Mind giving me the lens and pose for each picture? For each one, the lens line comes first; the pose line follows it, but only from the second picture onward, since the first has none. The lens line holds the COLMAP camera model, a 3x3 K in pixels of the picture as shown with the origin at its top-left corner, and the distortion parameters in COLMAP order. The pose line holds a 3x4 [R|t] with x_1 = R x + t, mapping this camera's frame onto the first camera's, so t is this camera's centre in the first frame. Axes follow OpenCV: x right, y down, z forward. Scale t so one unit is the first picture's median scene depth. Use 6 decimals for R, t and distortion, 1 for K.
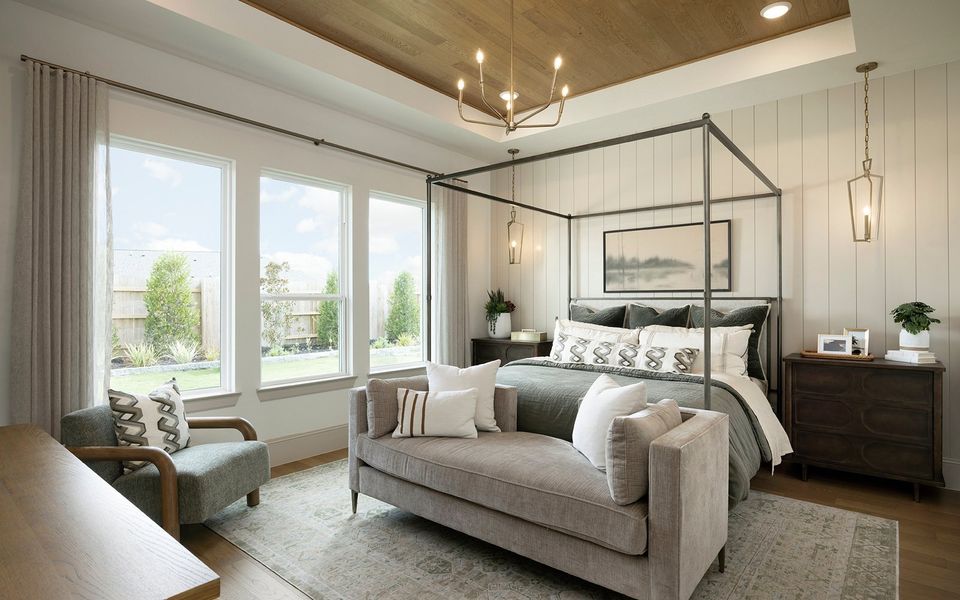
lens RADIAL K [[490.7, 0, 477.8], [0, 490.7, 303.5], [0, 0, 1]] dist [-0.014381, -0.001578]
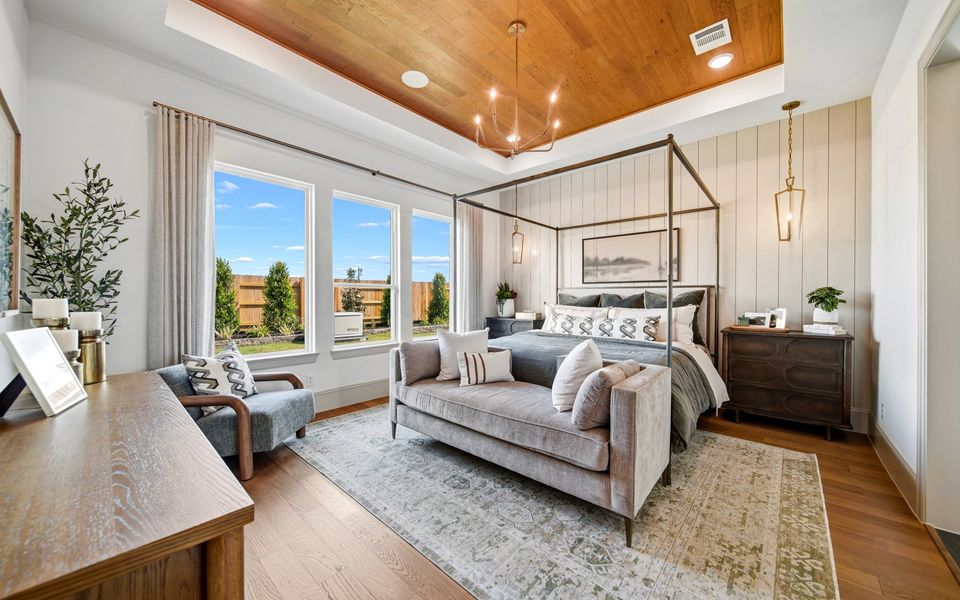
lens RADIAL K [[332.9, 0, 477.6], [0, 332.9, 303.5], [0, 0, 1]] dist [-0.016000, -0.000080]
pose [[0.999242, 0.002340, -0.038853, 0.000258], [-0.001660, 0.999845, 0.017531, 0.025161], [0.038888, -0.017453, 0.999091, 0.082692]]
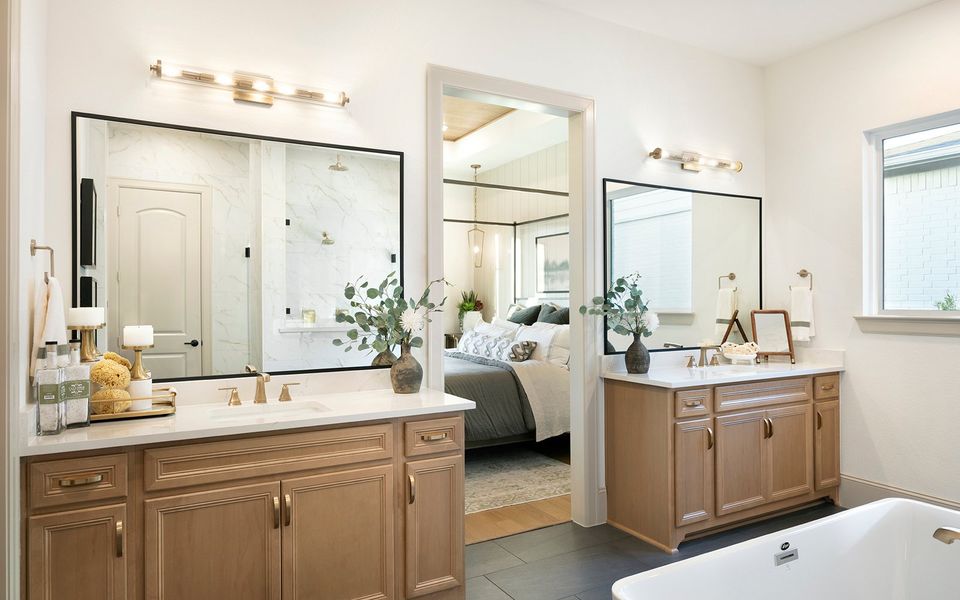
lens RADIAL K [[603.7, 0, 480.2], [0, 603.7, 297.6], [0, 0, 1]] dist [0.001198, 0.000121]
pose [[0.934147, -0.006895, -0.356823, 0.891096], [0.006302, 0.999976, -0.002824, -0.012596], [0.356834, 0.000389, 0.934168, -0.438299]]
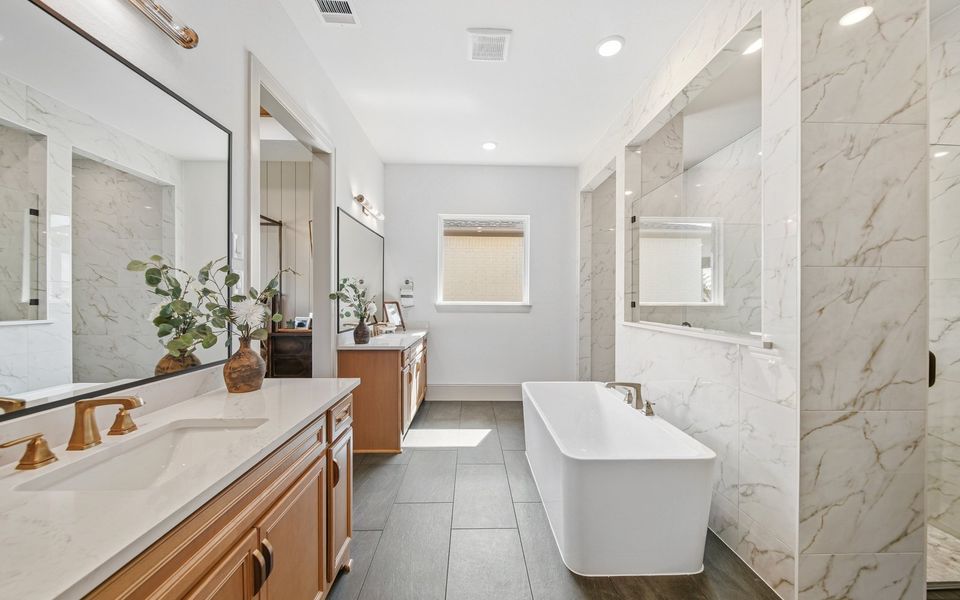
lens RADIAL K [[332.1, 0, 485.1], [0, 332.1, 302.2], [0, 0, 1]] dist [0.000390, -0.000007]
pose [[0.732959, -0.009880, 0.680201, 0.445620], [-0.000677, 0.999883, 0.015253, -0.002199], [-0.680272, -0.011640, 0.732867, -0.212396]]
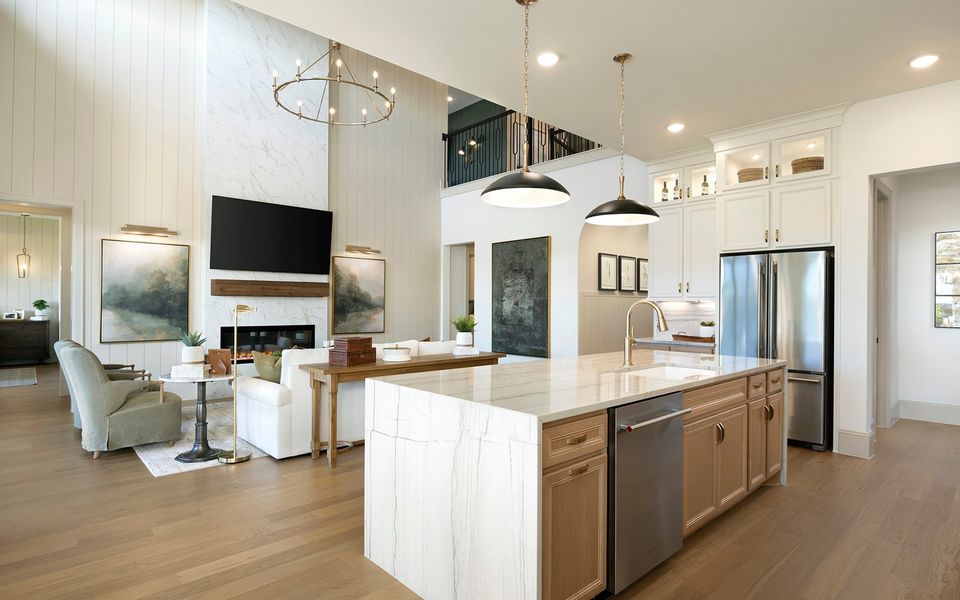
lens RADIAL K [[490.7, 0, 476.8], [0, 490.7, 300.1], [0, 0, 1]] dist [-0.014381, -0.001578]
pose [[0.121409, 0.006799, 0.992579, -1.603174], [-0.009168, 0.999942, -0.005728, -0.007852], [-0.992560, -0.008404, 0.121465, -1.876299]]
